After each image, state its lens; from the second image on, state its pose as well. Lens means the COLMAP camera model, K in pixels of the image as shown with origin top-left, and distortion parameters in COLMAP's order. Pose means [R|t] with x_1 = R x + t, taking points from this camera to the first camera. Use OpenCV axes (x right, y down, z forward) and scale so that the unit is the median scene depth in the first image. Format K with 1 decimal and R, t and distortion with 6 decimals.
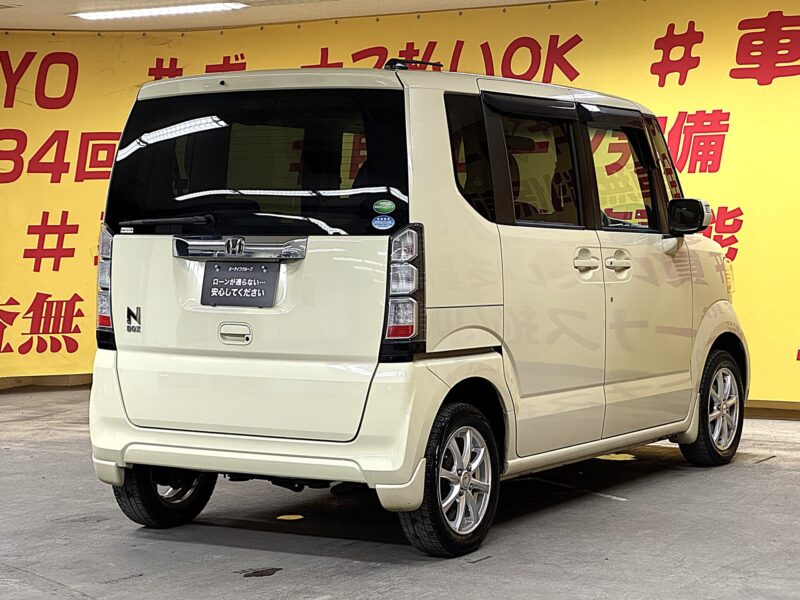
lens RADIAL K [[1773.4, 0, 420.1], [0, 1773.4, 298.4], [0, 0, 1]] dist [0.054827, 0.533597]
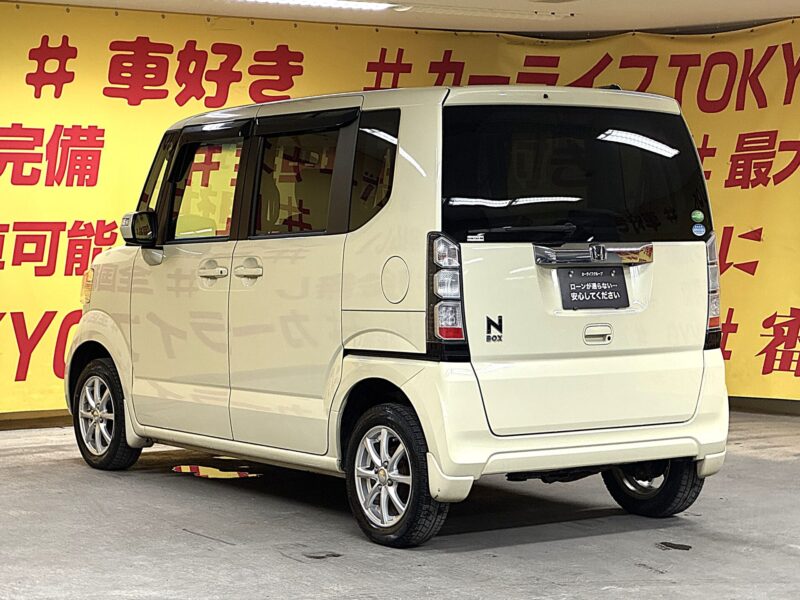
lens RADIAL K [[1773.4, 0, 420.1], [0, 1773.4, 298.4], [0, 0, 1]] dist [0.054827, 0.533597]
pose [[0.439151, -0.032396, 0.897829, -1.052293], [0.043268, 0.998953, 0.014881, -0.021142], [-0.897371, 0.032312, 0.440093, 0.596144]]
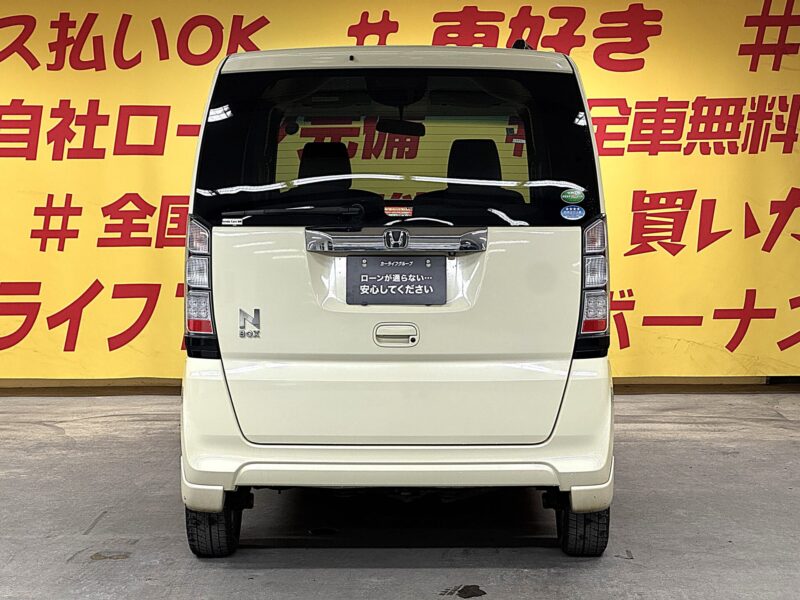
lens RADIAL K [[1681.0, 0, 400.0], [0, 1681.0, 300.0], [0, 0, 1]] dist [0.124973, 0.387735]
pose [[0.868462, -0.029182, 0.494897, -0.510850], [0.021388, 0.999542, 0.021405, -0.015854], [-0.495295, -0.008005, 0.868688, 0.238422]]
